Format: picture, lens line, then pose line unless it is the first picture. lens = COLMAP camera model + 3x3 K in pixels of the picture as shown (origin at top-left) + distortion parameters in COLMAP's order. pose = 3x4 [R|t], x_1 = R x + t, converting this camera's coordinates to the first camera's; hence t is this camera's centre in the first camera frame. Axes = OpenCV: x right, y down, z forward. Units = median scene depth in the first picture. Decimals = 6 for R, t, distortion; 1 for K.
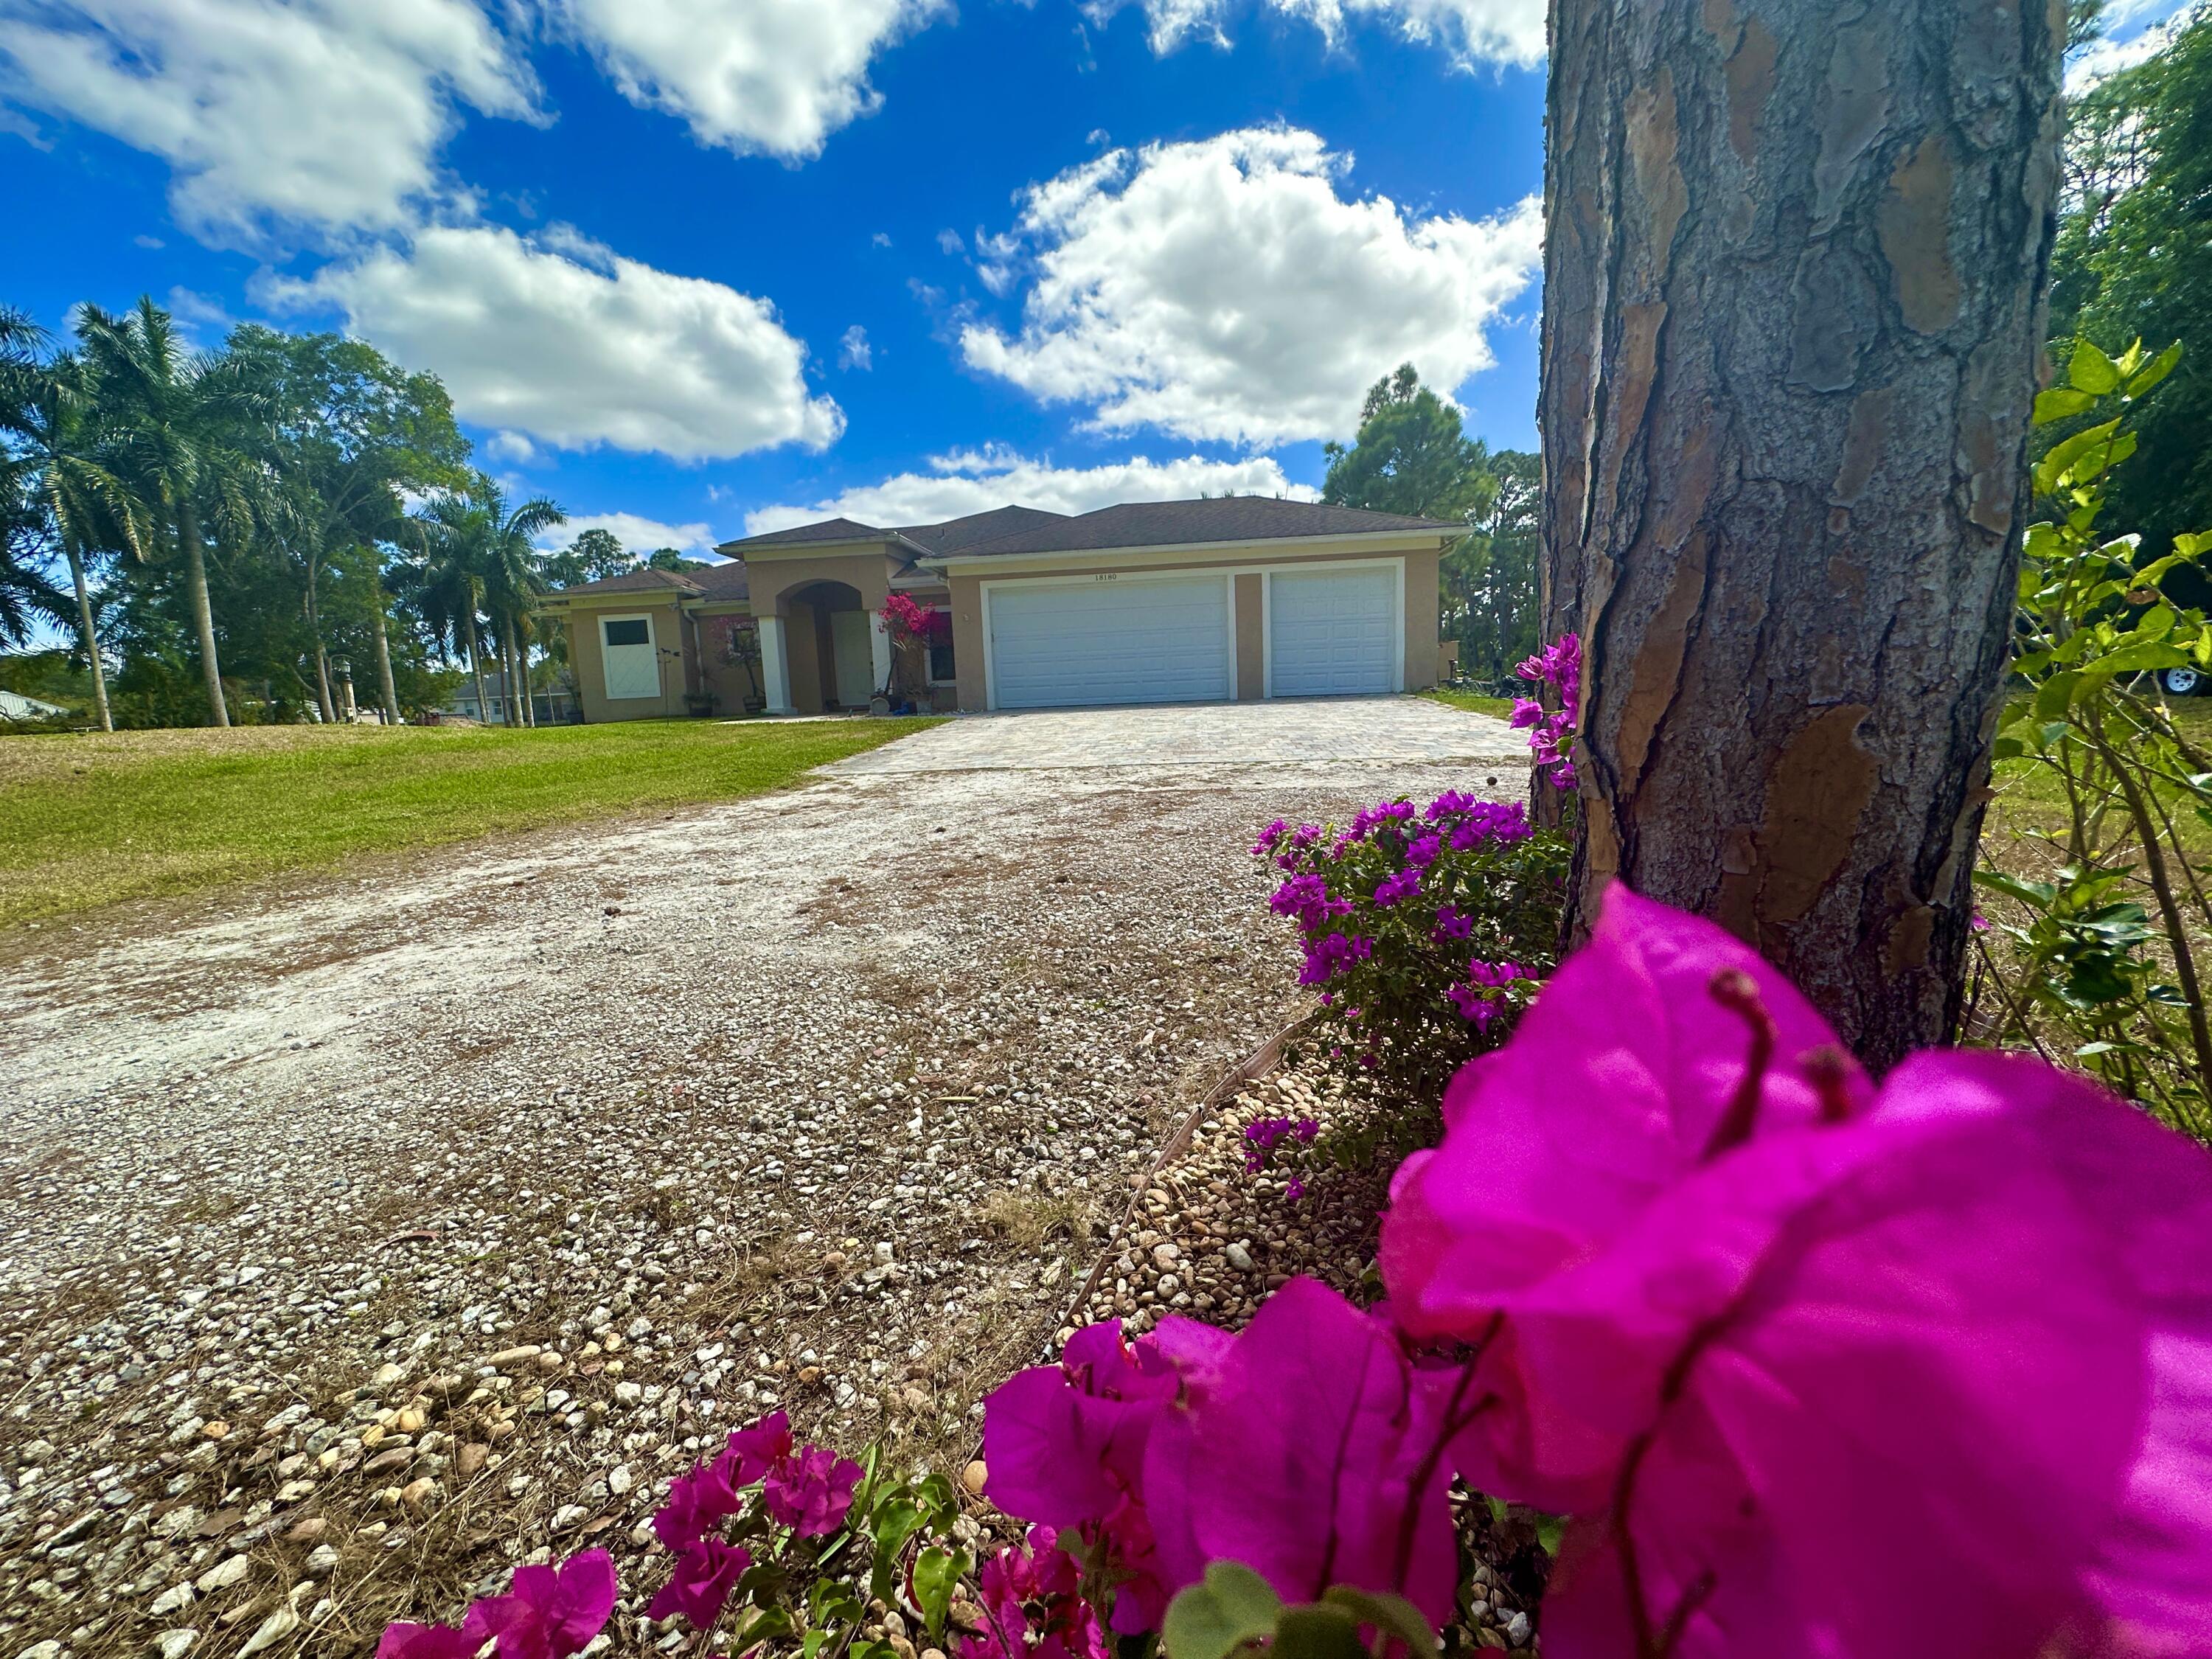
lens RADIAL K [[888.3, 0, 1104.4], [0, 888.3, 828.3], [0, 0, 1]] dist [-0.002343, 0.000011]
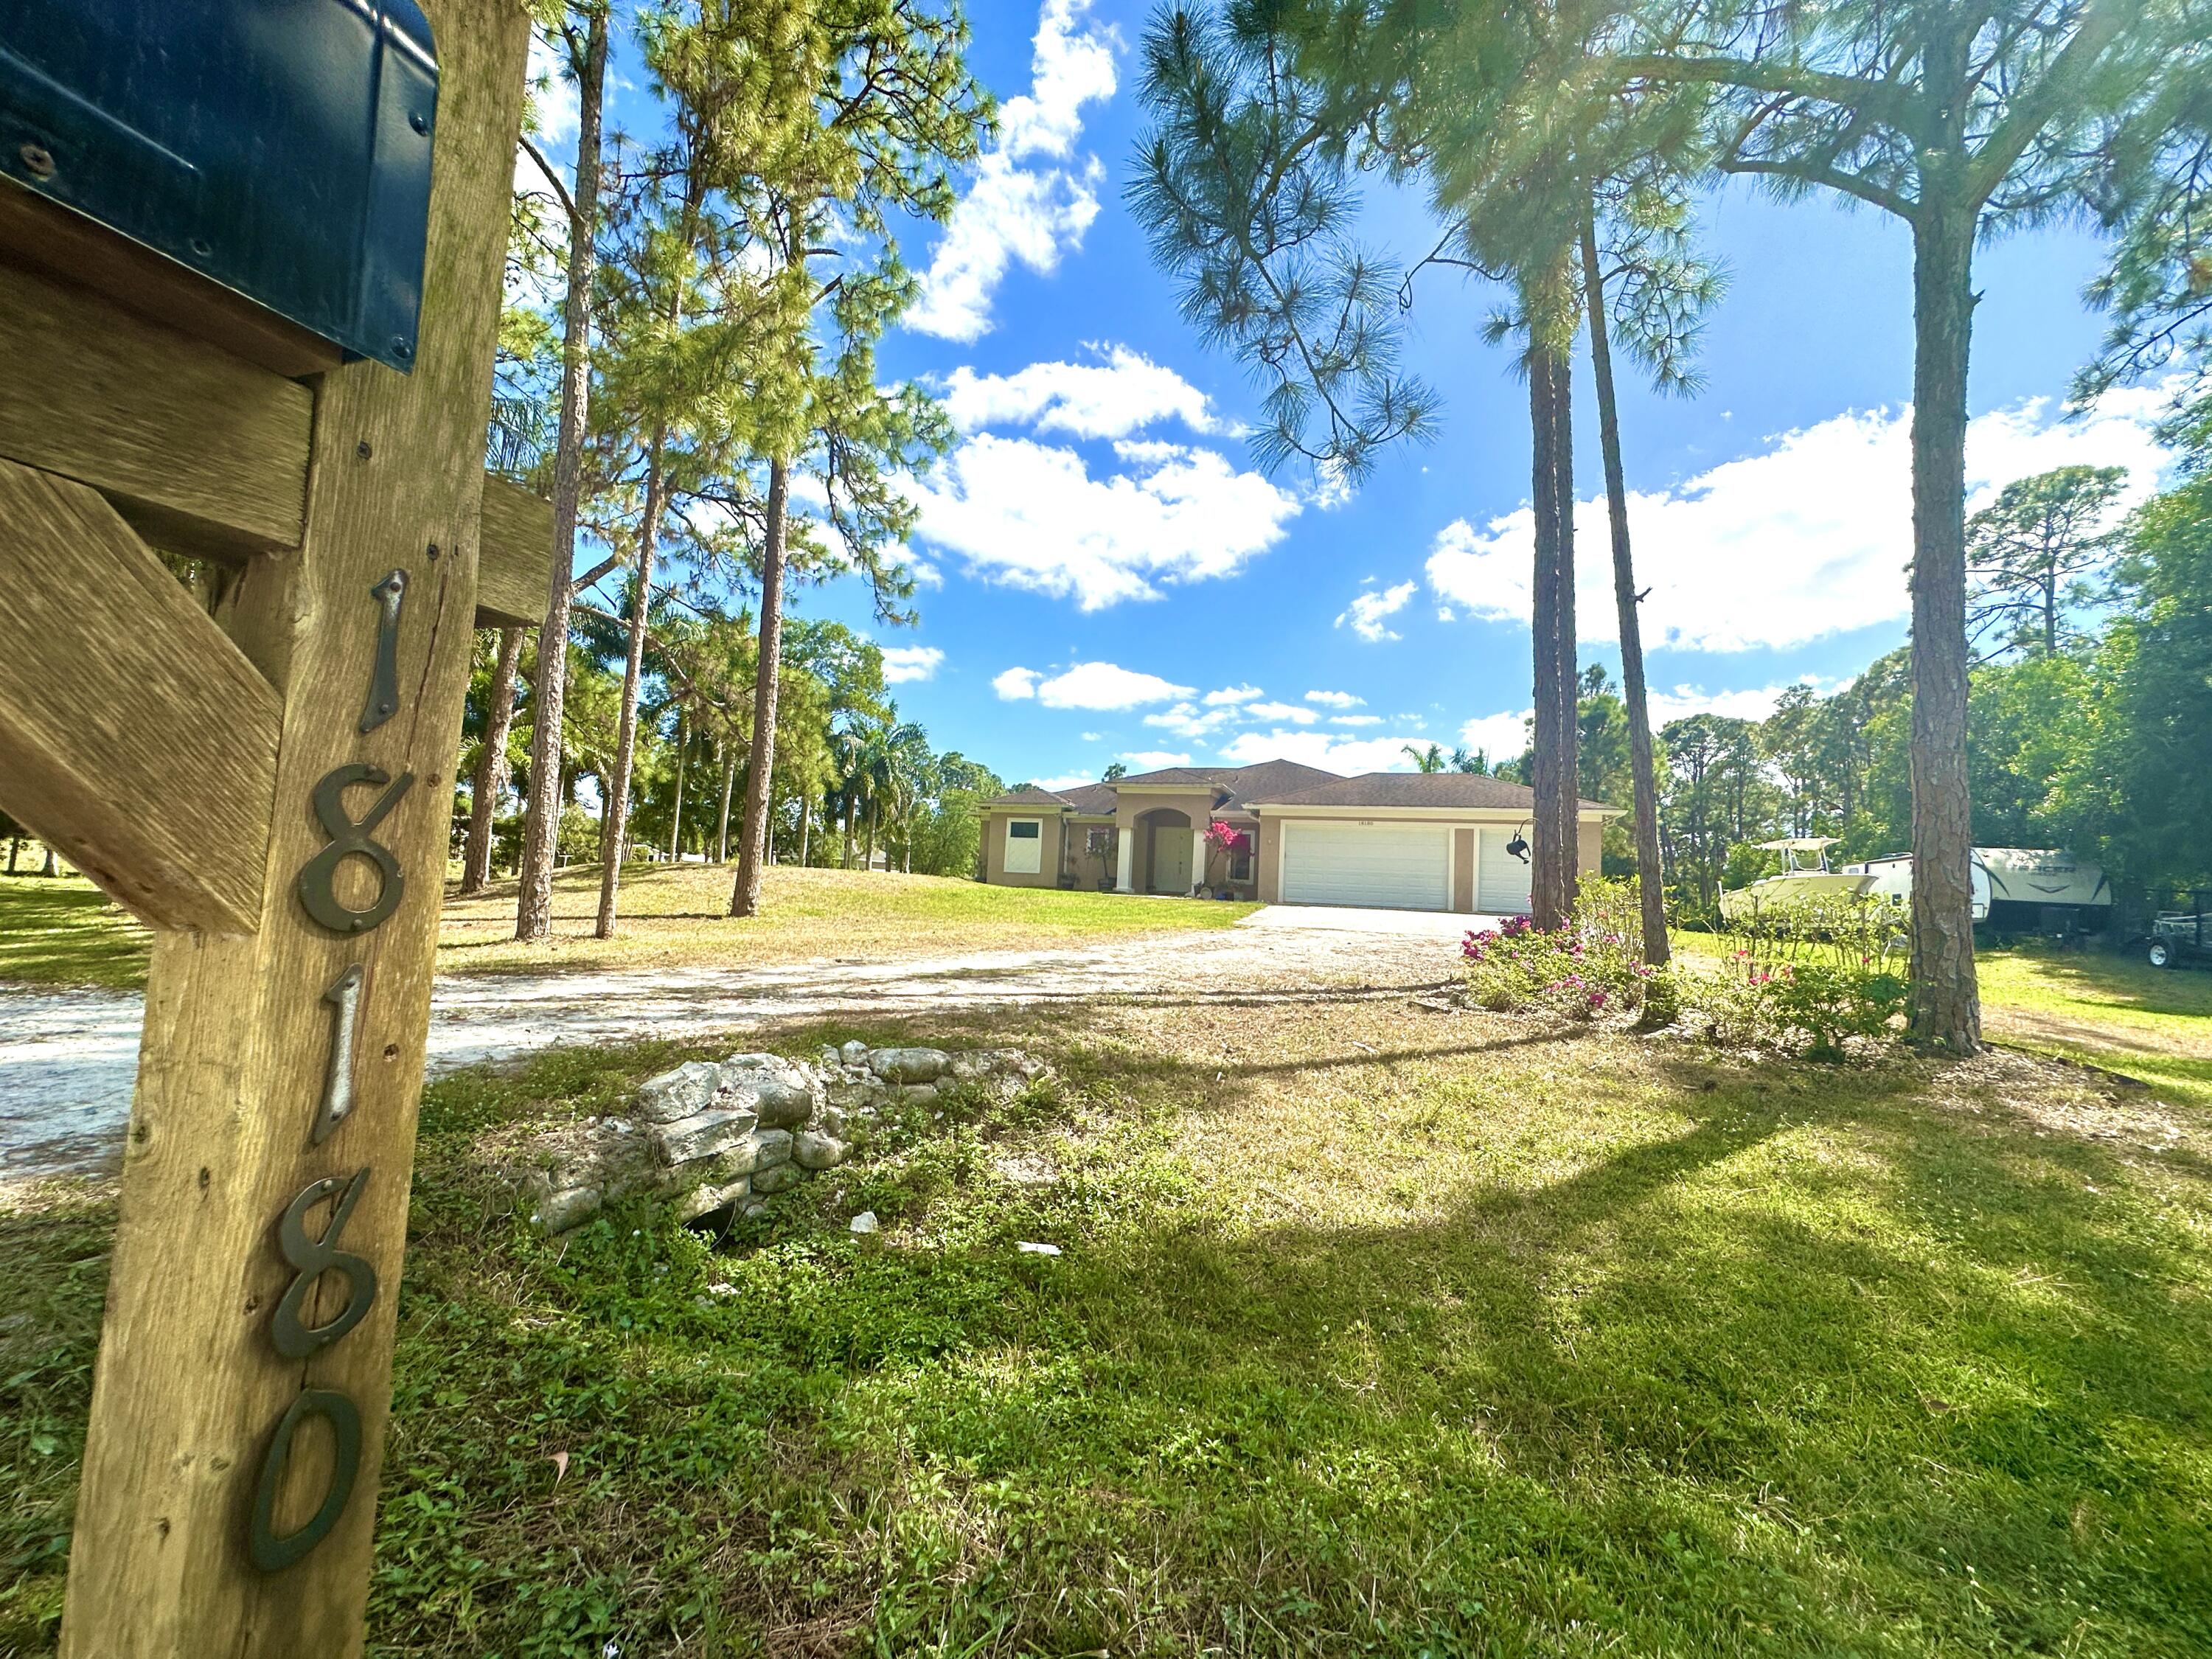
lens RADIAL K [[888.3, 0, 1104.4], [0, 888.3, 828.3], [0, 0, 1]] dist [-0.002343, 0.000011]
pose [[0.975351, 0.075106, -0.207482, -0.096306], [-0.117937, 0.972154, -0.202502, 0.069064], [0.186496, 0.221980, 0.957050, -0.435775]]
